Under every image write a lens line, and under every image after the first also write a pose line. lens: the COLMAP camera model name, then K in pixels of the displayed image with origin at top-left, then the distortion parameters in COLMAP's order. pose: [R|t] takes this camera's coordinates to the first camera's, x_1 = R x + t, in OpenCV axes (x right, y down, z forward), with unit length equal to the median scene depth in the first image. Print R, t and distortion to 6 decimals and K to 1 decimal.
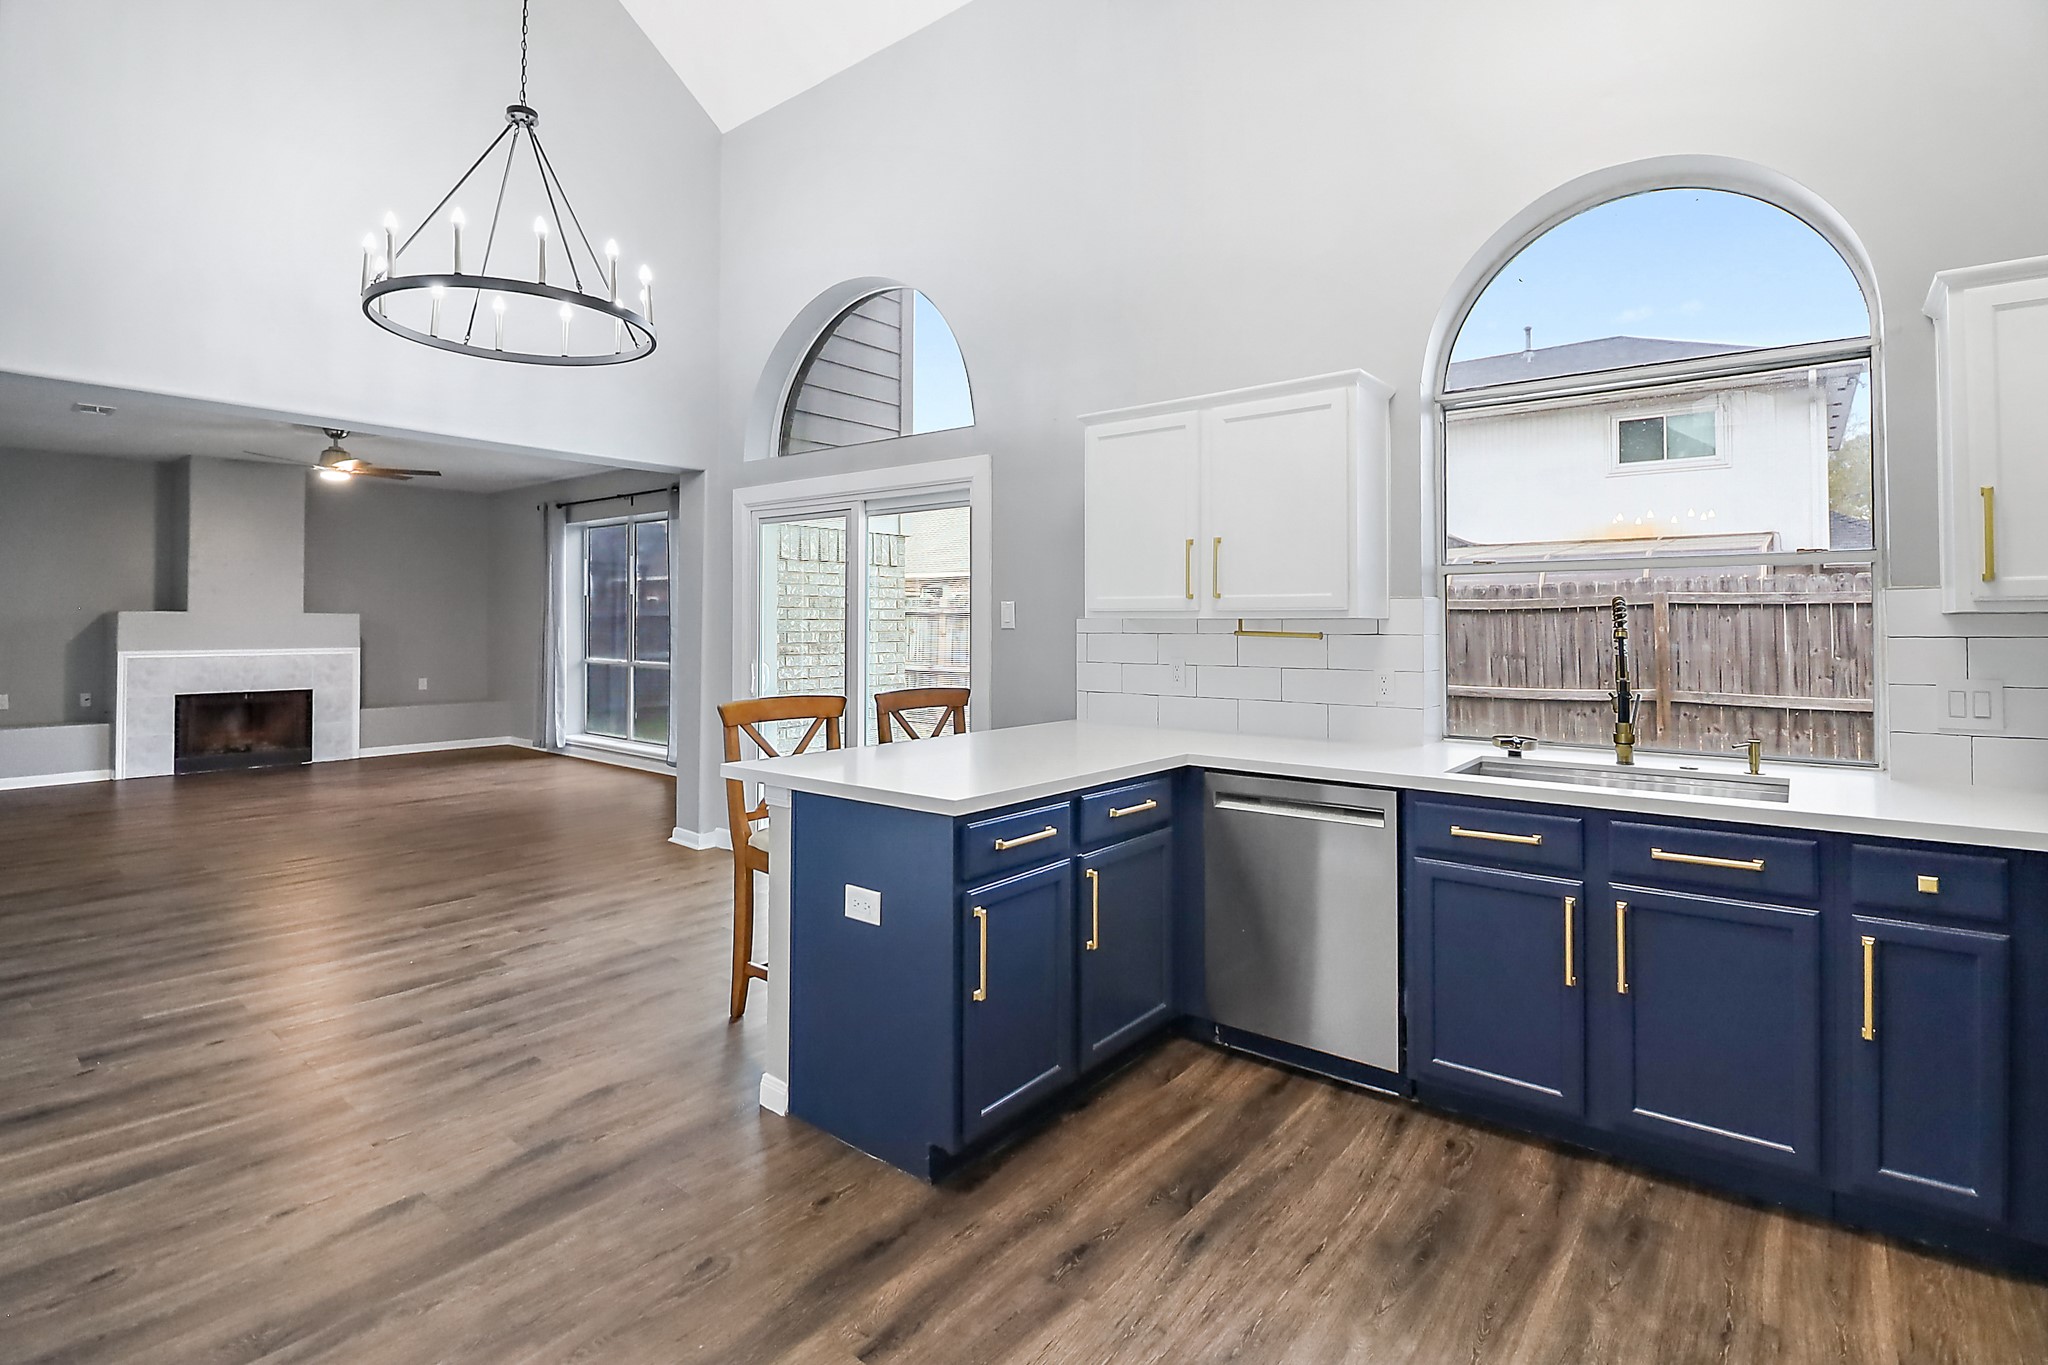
lens RADIAL K [[960.1, 0, 1054.4], [0, 960.1, 608.0], [0, 0, 1]] dist [-0.014424, -0.005541]
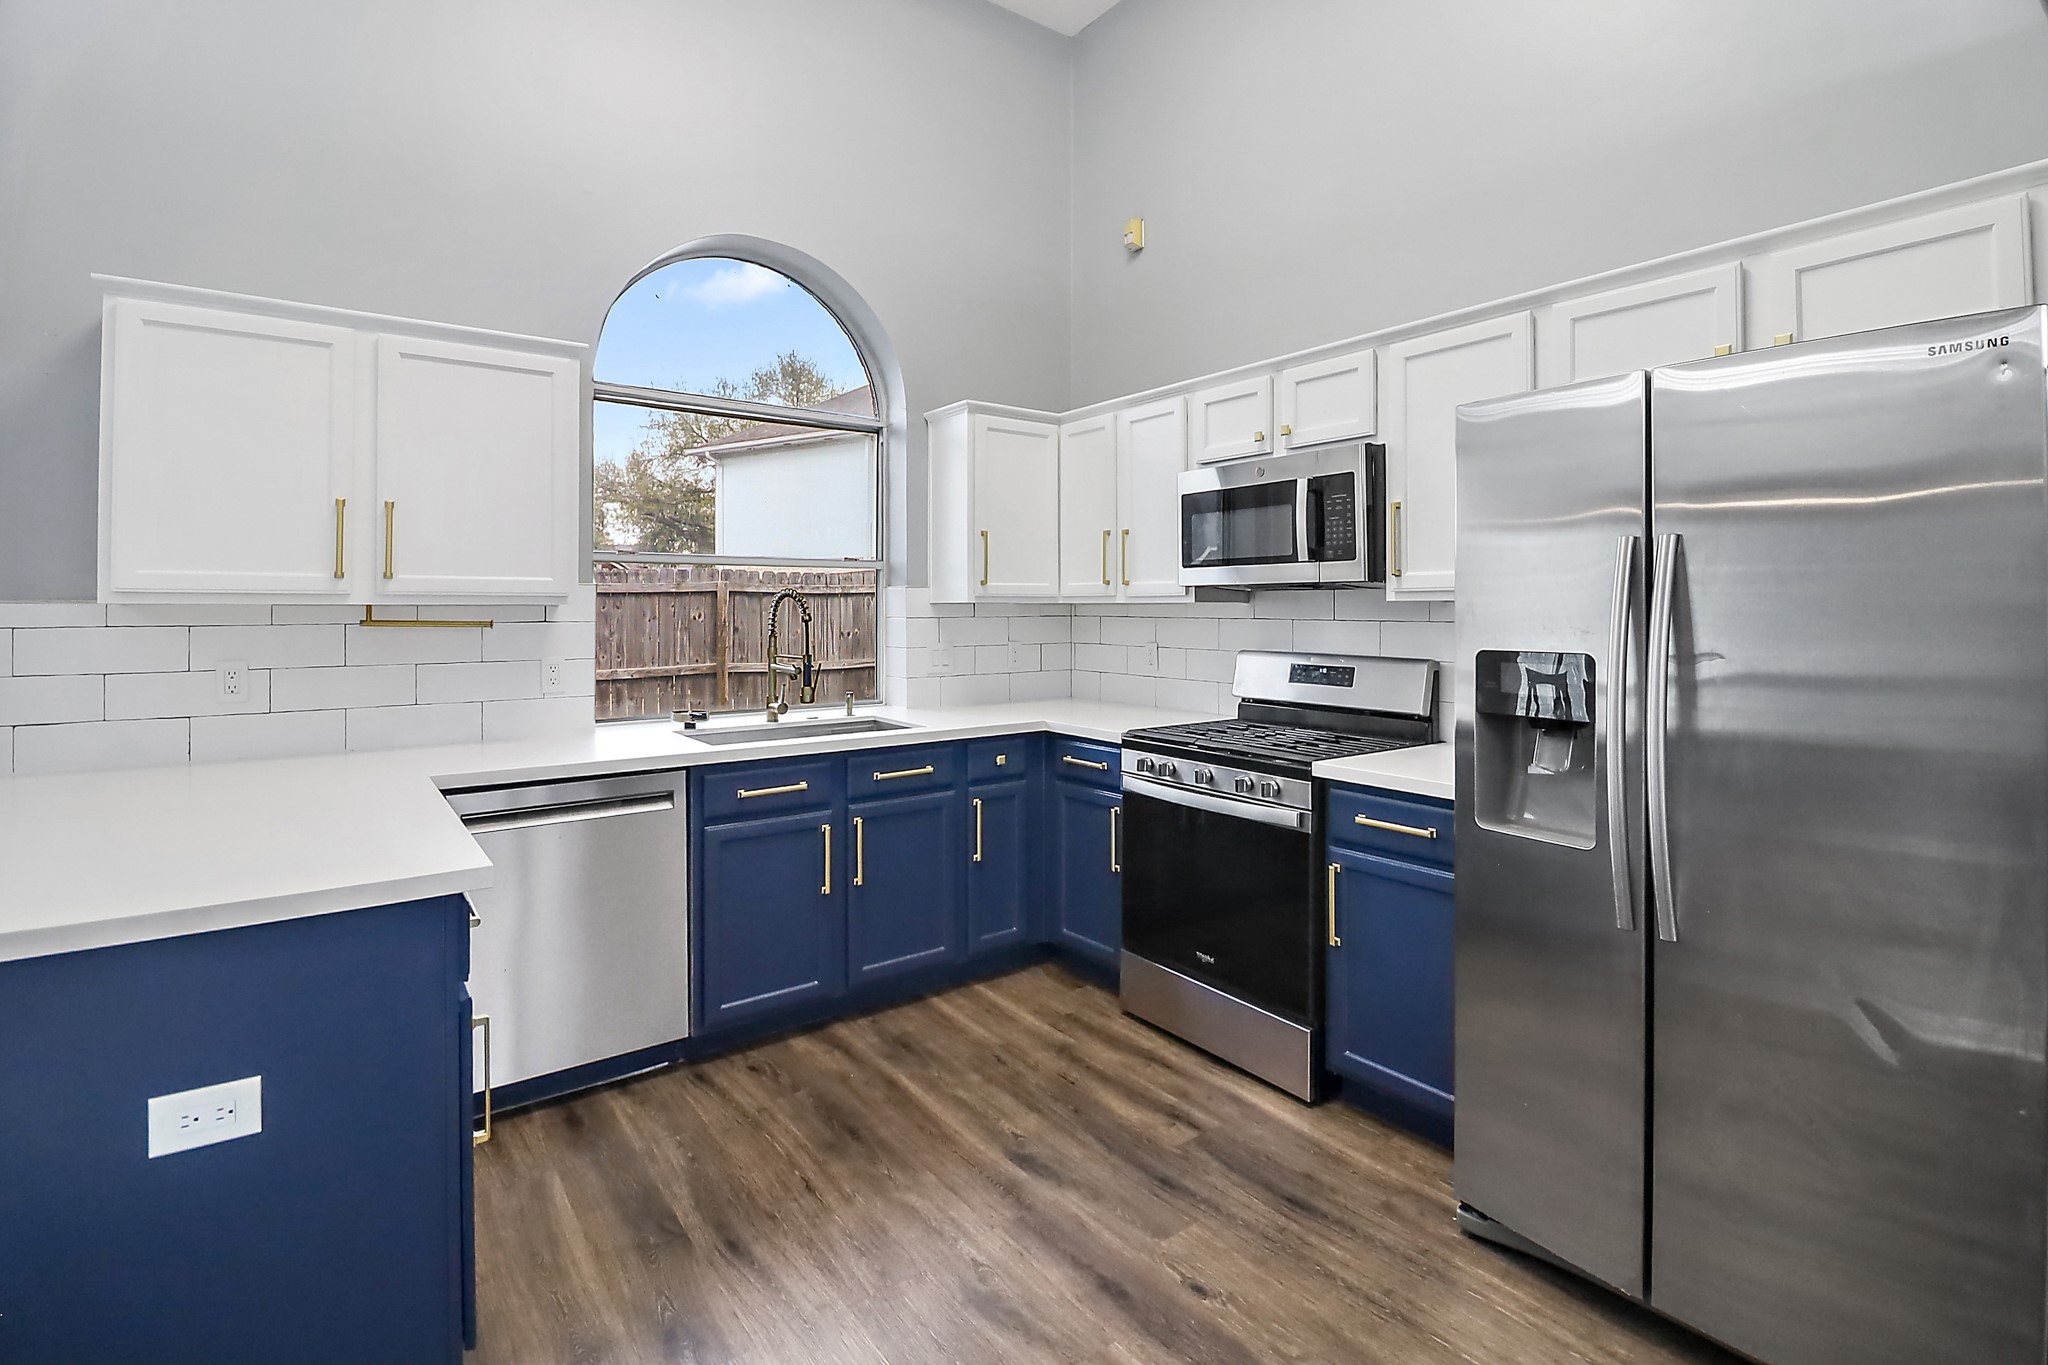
lens RADIAL K [[960.1, 0, 1008.6], [0, 960.1, 614.2], [0, 0, 1]] dist [-0.014424, -0.005541]
pose [[0.266666, -0.004029, 0.963780, -0.338082], [-0.010150, 0.999924, 0.006989, 0.006563], [-0.963735, -0.011646, 0.266605, 0.232261]]
